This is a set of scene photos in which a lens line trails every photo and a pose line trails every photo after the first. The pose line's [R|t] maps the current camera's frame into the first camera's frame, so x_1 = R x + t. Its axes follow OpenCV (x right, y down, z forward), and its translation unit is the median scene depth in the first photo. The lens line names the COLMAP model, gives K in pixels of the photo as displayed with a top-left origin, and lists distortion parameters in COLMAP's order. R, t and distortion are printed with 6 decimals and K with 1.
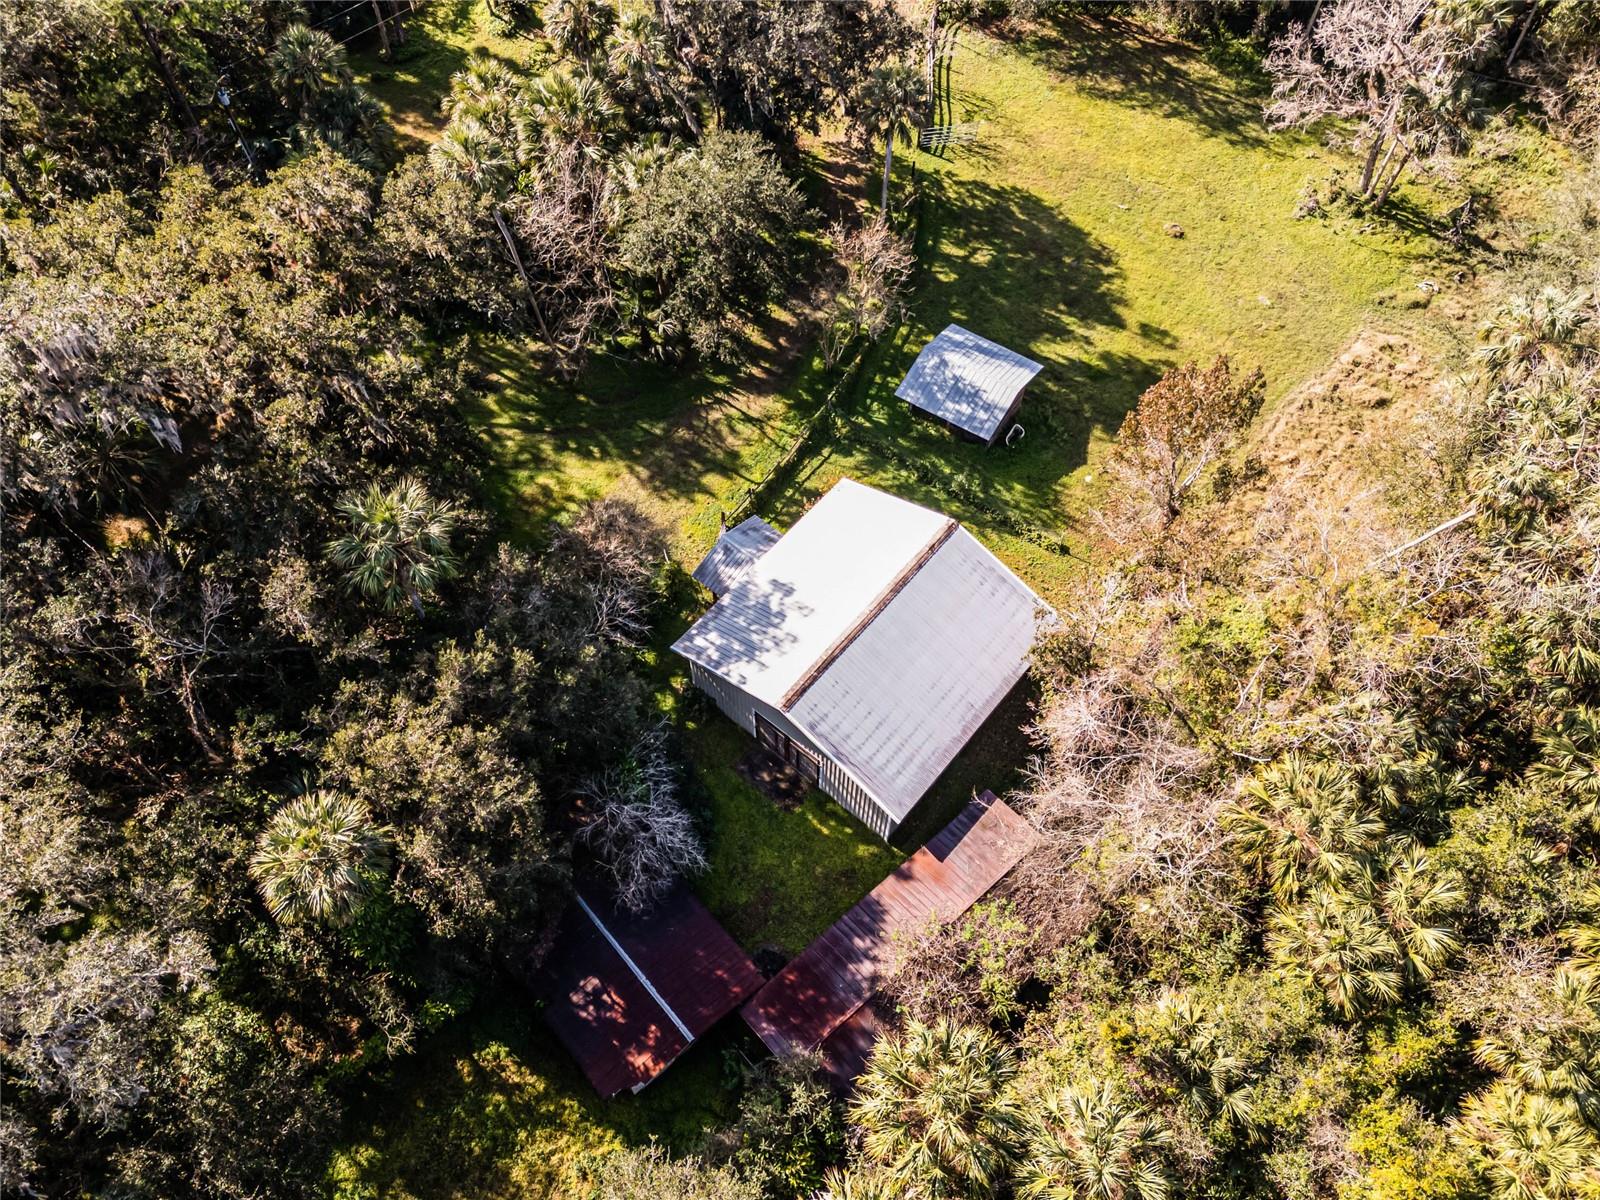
lens RADIAL K [[1121.6, 0, 827.5], [0, 1121.6, 600.1], [0, 0, 1]] dist [0.071832, -0.000091]
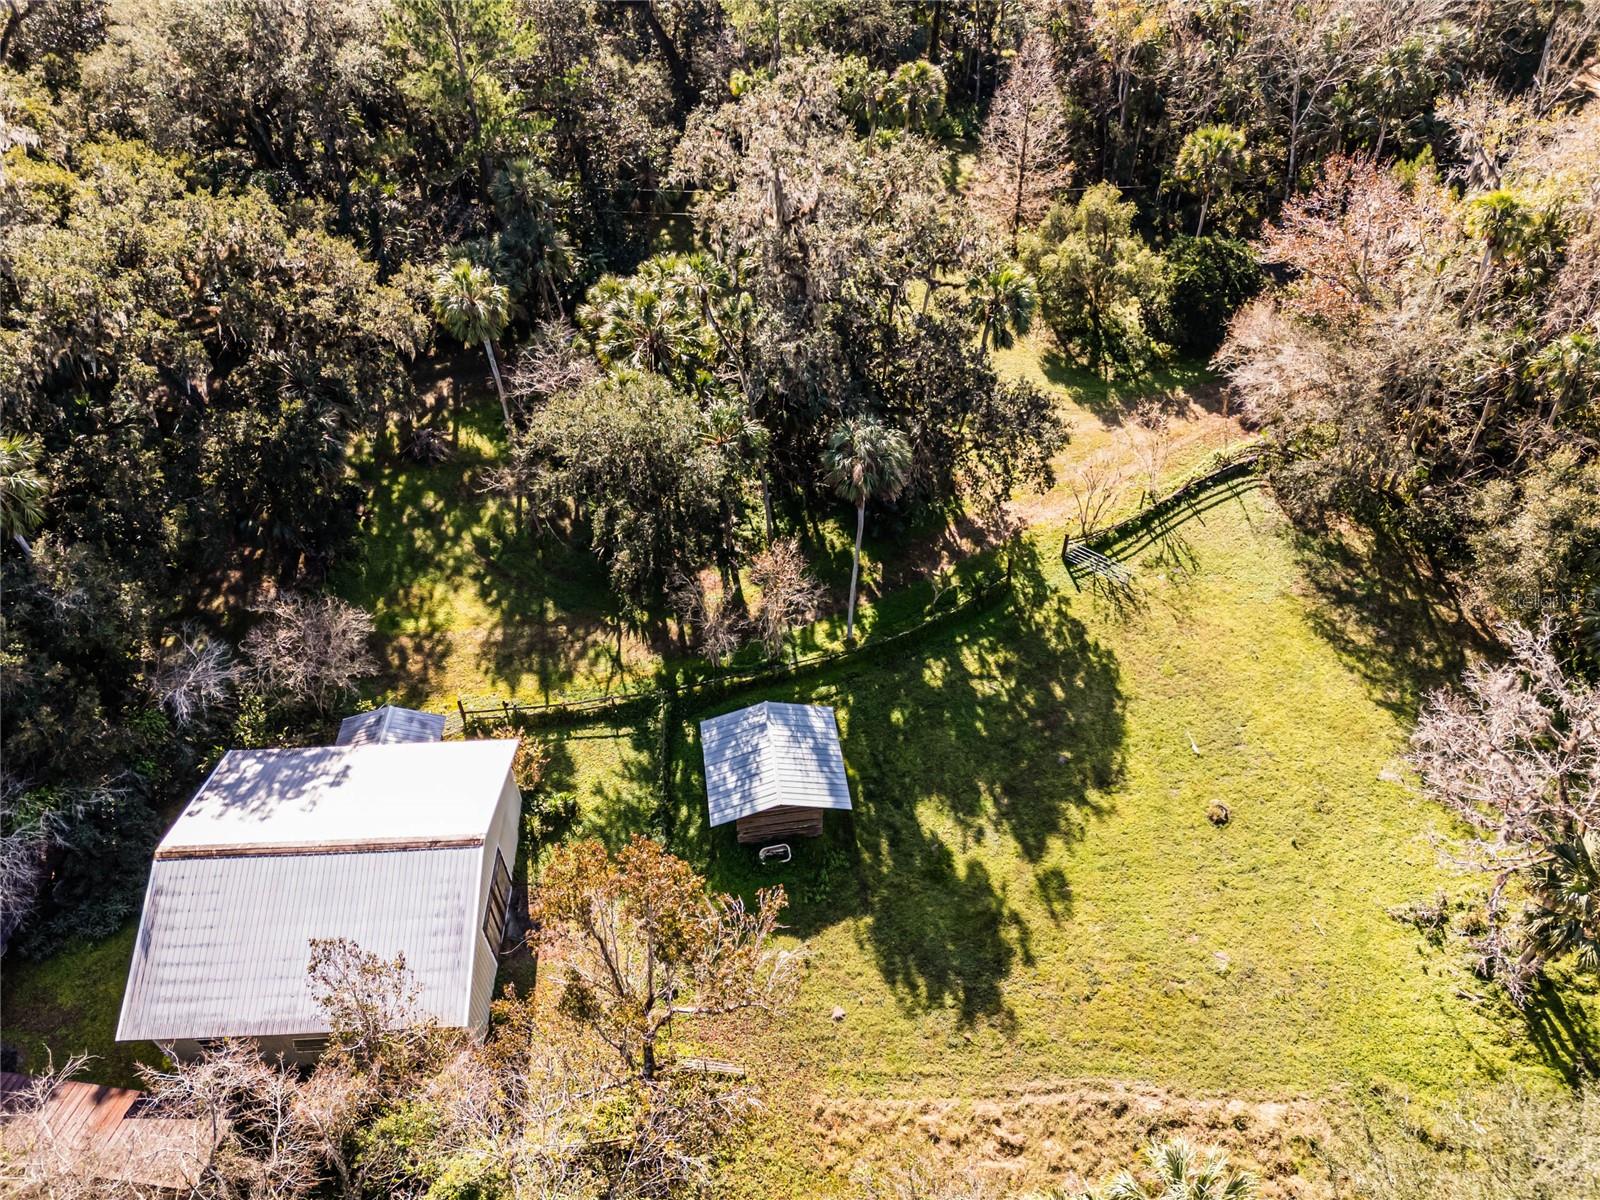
lens RADIAL K [[1123.1, 0, 805.4], [0, 1123.1, 652.4], [0, 0, 1]] dist [0.069187, -0.049985]
pose [[0.656825, 0.546894, -0.519122, 0.510094], [-0.636029, 0.771622, 0.008161, -0.272088], [0.405029, 0.324816, 0.854661, 0.268569]]
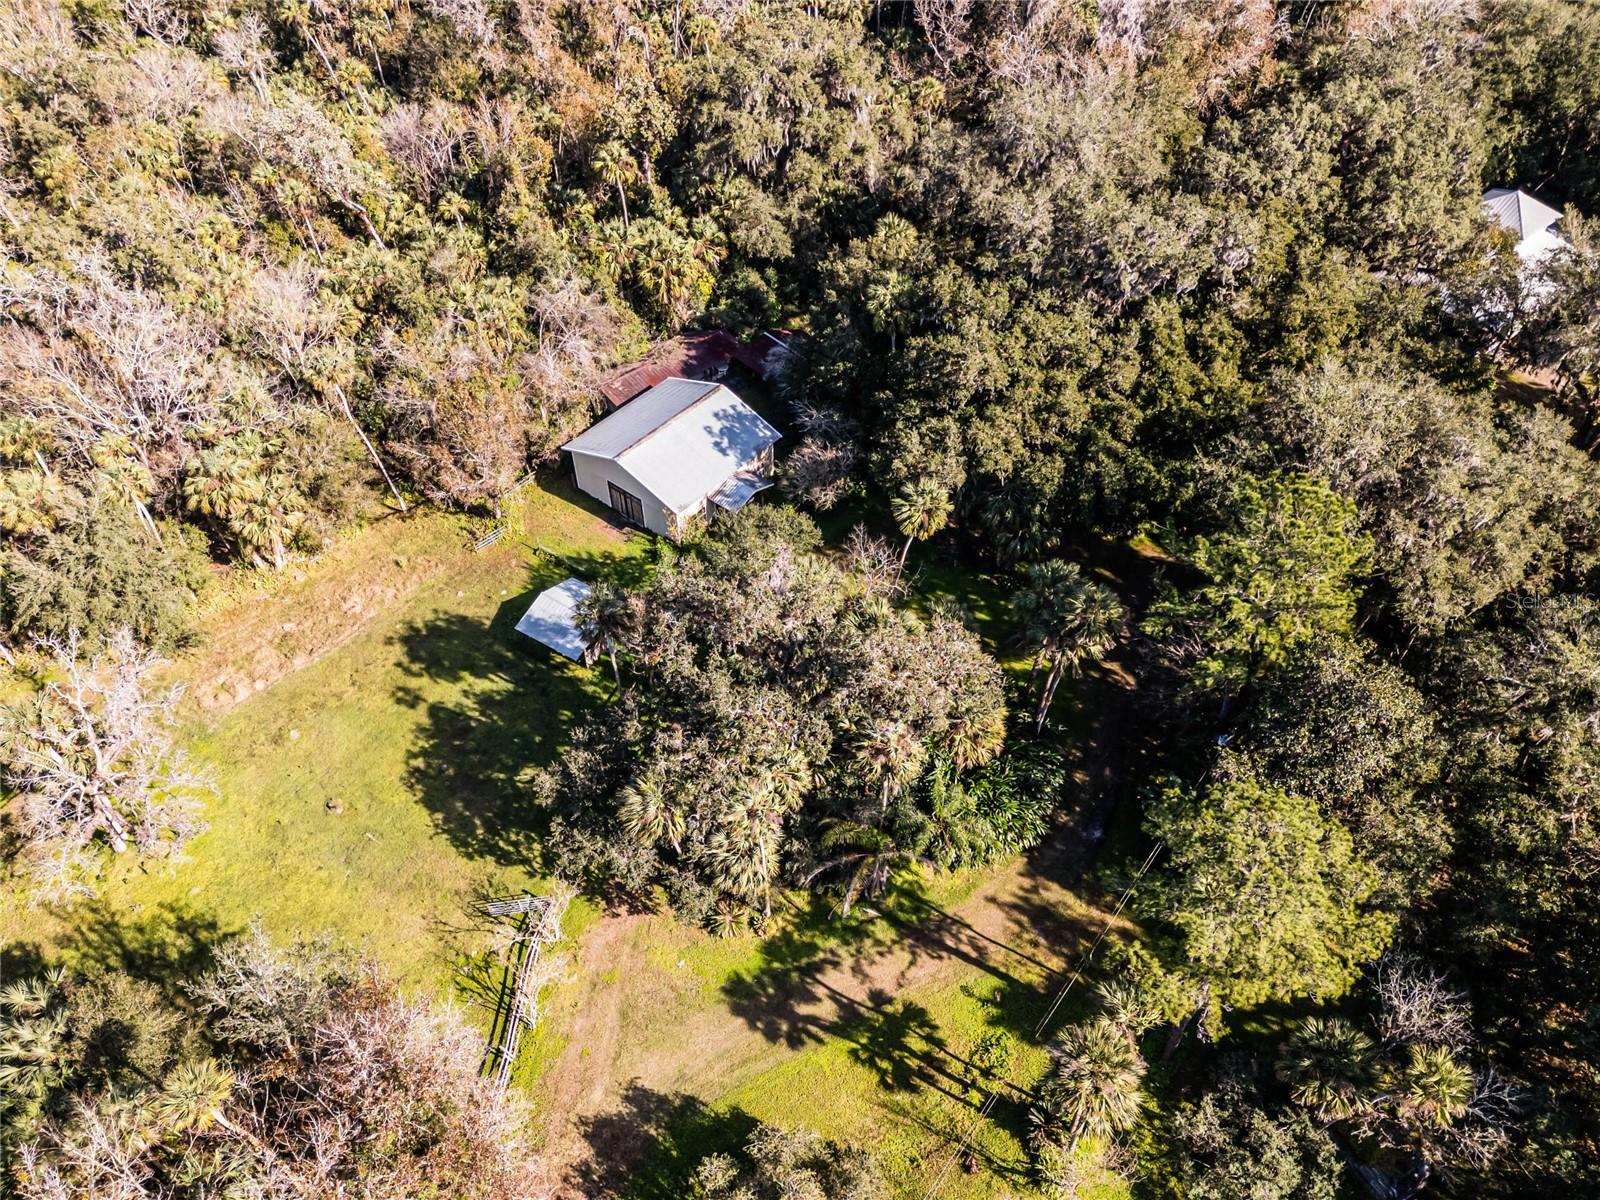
lens RADIAL K [[1123.1, 0, 805.4], [0, 1123.1, 652.4], [0, 0, 1]] dist [0.069187, -0.049985]
pose [[-0.999968, -0.007990, -0.000695, -0.142980], [0.001746, -0.301474, 0.953473, -1.456130], [-0.007828, 0.953441, 0.301478, 0.619890]]
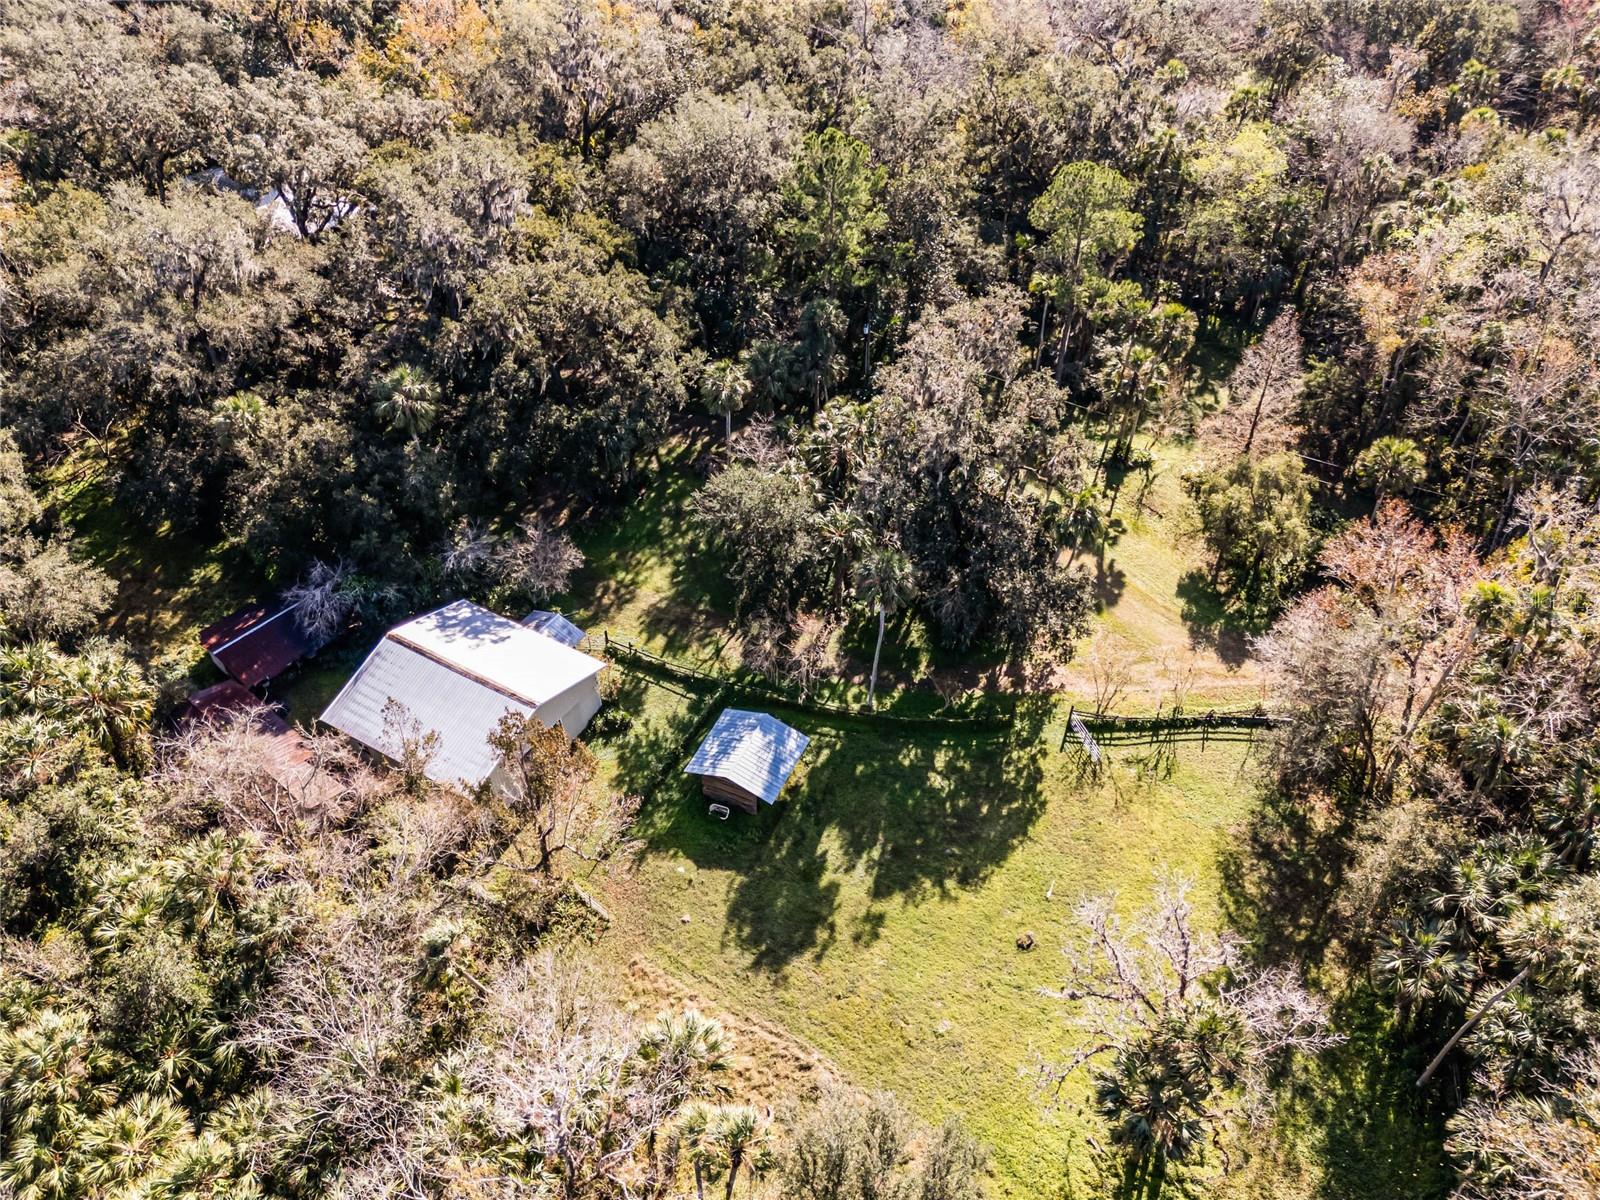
lens RADIAL K [[1123.1, 0, 805.4], [0, 1123.1, 652.4], [0, 0, 1]] dist [0.069187, -0.049985]
pose [[0.154412, 0.696360, -0.700885, 0.858475], [-0.853169, 0.451730, 0.260851, -0.585234], [0.498257, 0.557695, 0.663865, 0.187613]]
